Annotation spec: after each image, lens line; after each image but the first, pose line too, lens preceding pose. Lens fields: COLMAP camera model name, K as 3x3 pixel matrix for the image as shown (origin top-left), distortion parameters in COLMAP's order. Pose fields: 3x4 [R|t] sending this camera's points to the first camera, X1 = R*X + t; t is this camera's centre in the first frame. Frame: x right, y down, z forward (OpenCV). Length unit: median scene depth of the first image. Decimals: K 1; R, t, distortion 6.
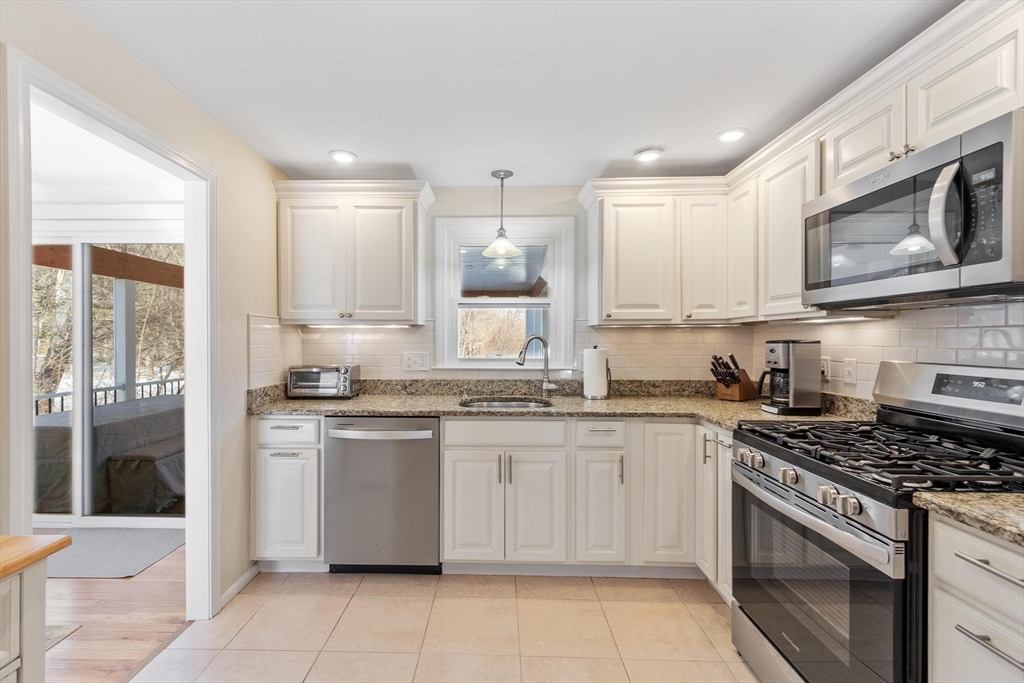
lens RADIAL K [[446.7, 0, 485.2], [0, 446.7, 341.7], [0, 0, 1]] dist [0.007422, 0.000046]
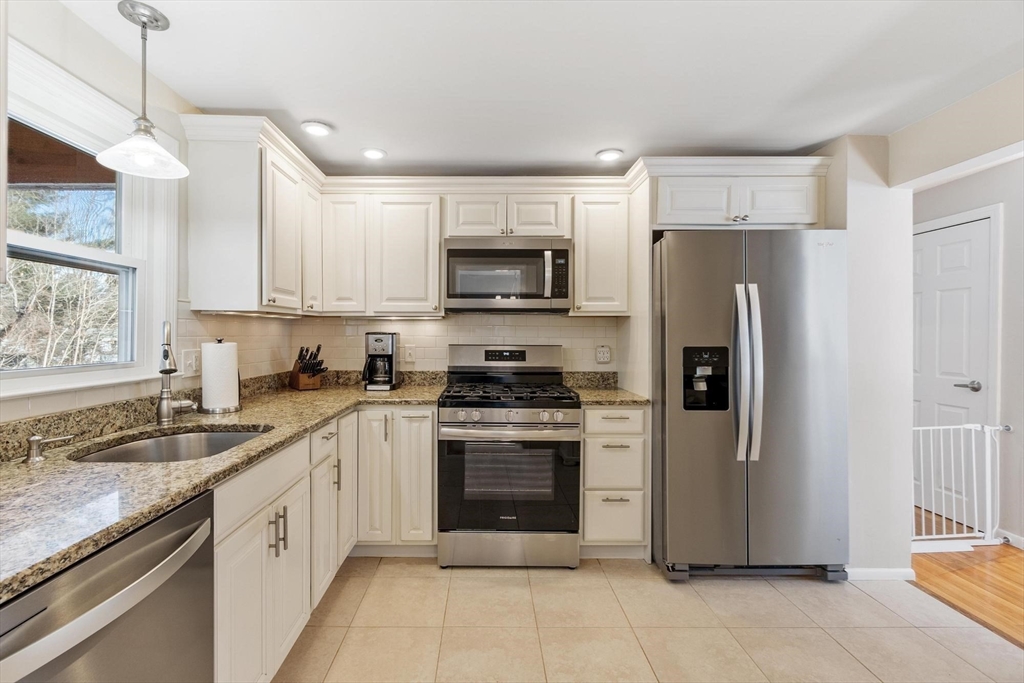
lens RADIAL K [[456.0, 0, 485.0], [0, 456.0, 342.8], [0, 0, 1]] dist [0.000664, -0.000178]
pose [[-0.027628, -0.017538, 0.999464, -0.541755], [0.003445, 0.999838, 0.017640, 0.004224], [-0.999612, 0.003931, -0.027563, 0.641604]]
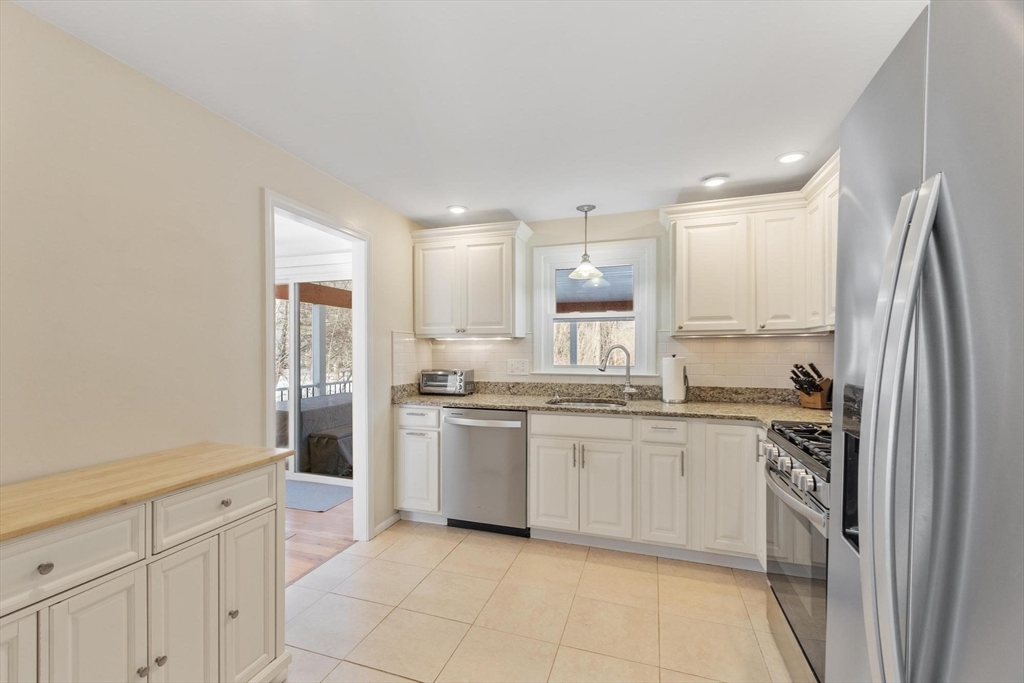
lens RADIAL K [[449.5, 0, 489.0], [0, 449.5, 351.4], [0, 0, 1]] dist [0.001546, 0.000079]
pose [[0.950446, -0.000692, -0.310888, 0.170622], [0.000671, 1.000000, -0.000174, 0.001270], [0.310888, -0.000044, 0.950447, -0.208031]]
